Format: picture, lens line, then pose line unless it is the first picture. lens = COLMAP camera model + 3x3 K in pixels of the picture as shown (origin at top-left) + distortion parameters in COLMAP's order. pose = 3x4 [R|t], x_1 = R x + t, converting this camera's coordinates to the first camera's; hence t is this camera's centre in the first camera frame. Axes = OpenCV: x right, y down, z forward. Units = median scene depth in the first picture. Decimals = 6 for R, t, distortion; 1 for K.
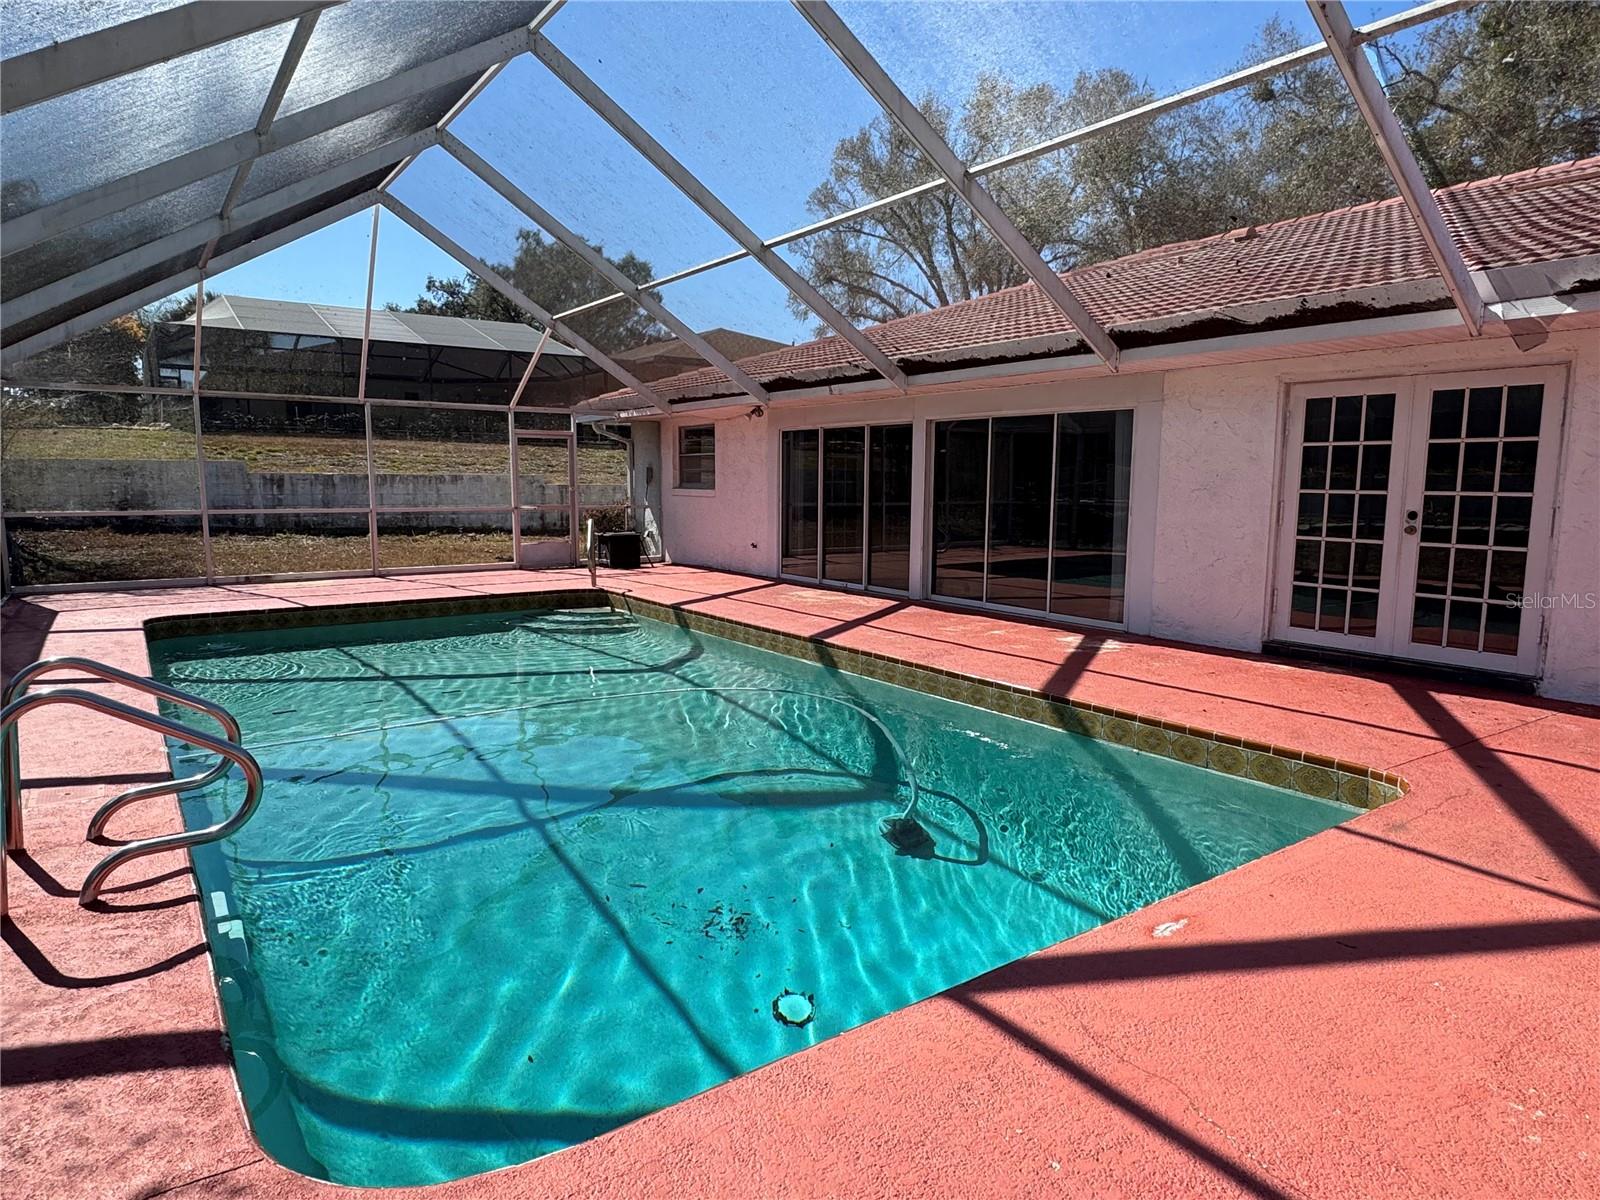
lens RADIAL K [[969.1, 0, 800.0], [0, 969.1, 600.0], [0, 0, 1]] dist [-0.003508, -0.000218]
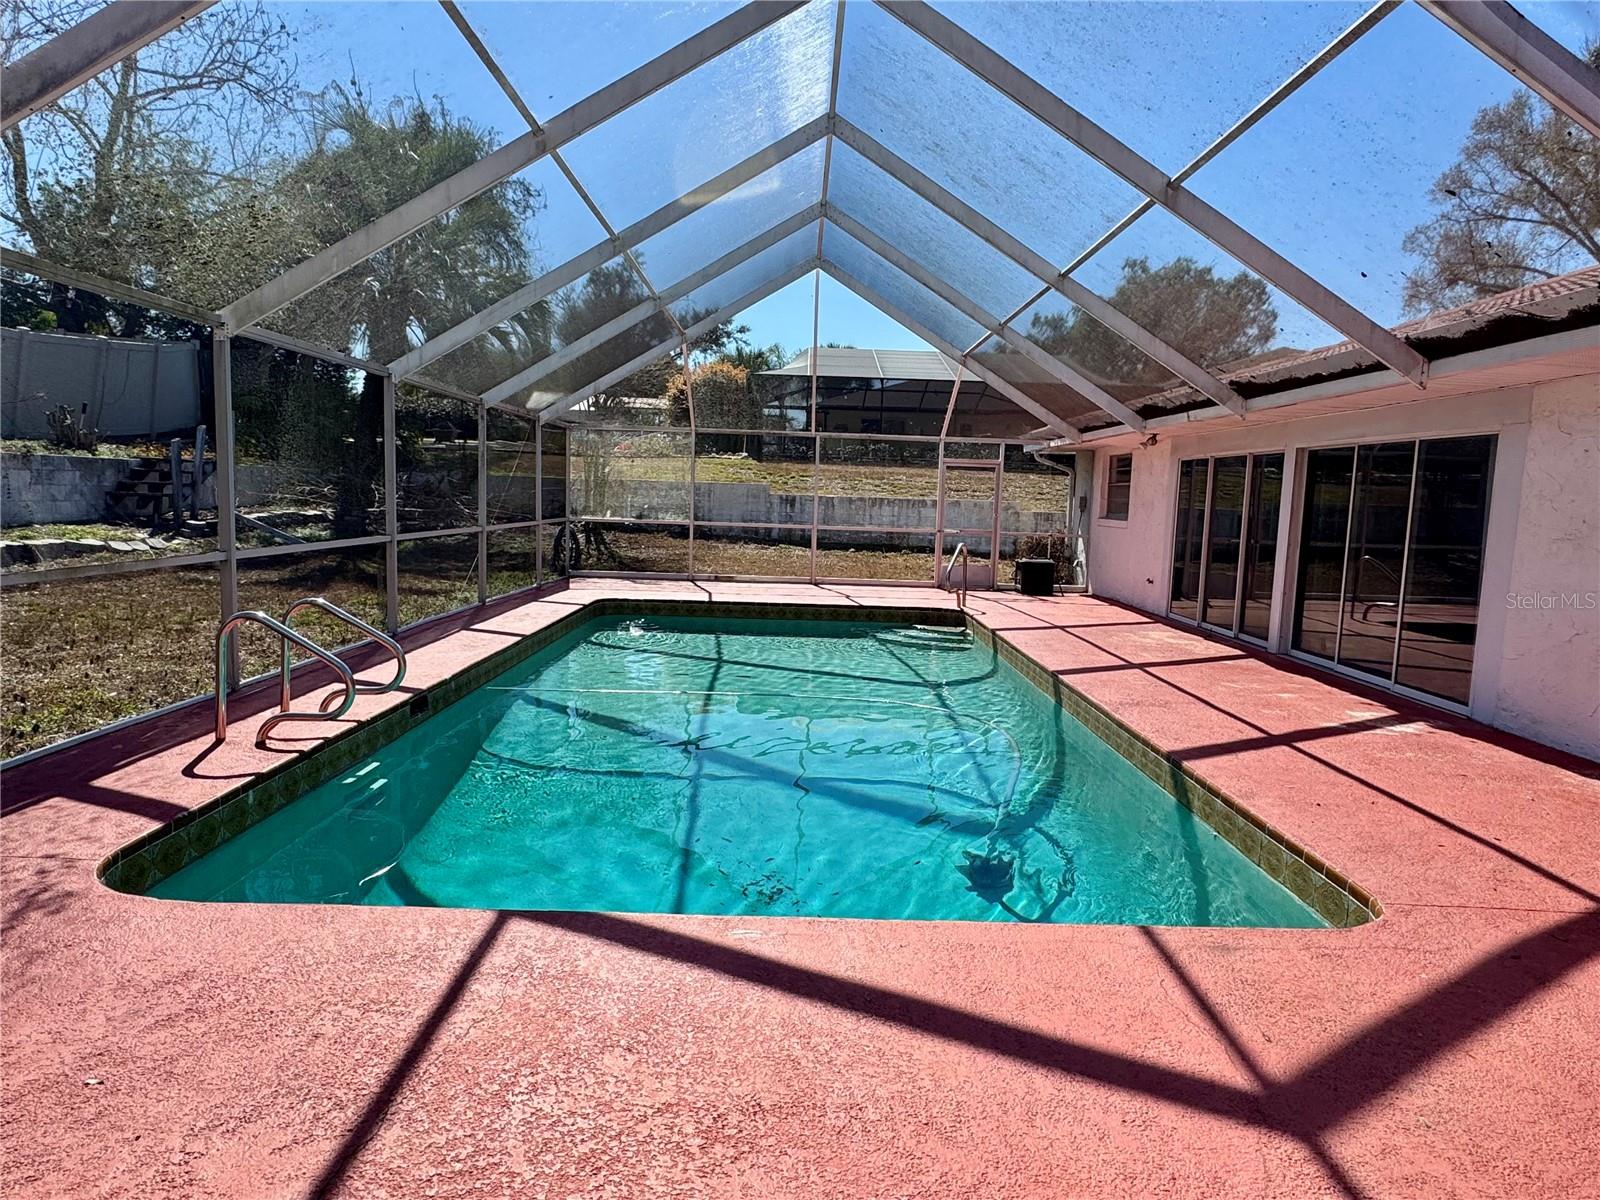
lens RADIAL K [[969.1, 0, 800.0], [0, 969.1, 600.0], [0, 0, 1]] dist [-0.003508, -0.000218]
pose [[0.819905, 0.083324, -0.566403, 0.185344], [-0.099434, 0.995041, 0.002444, -0.005596], [0.563798, 0.054316, 0.824125, 0.027298]]
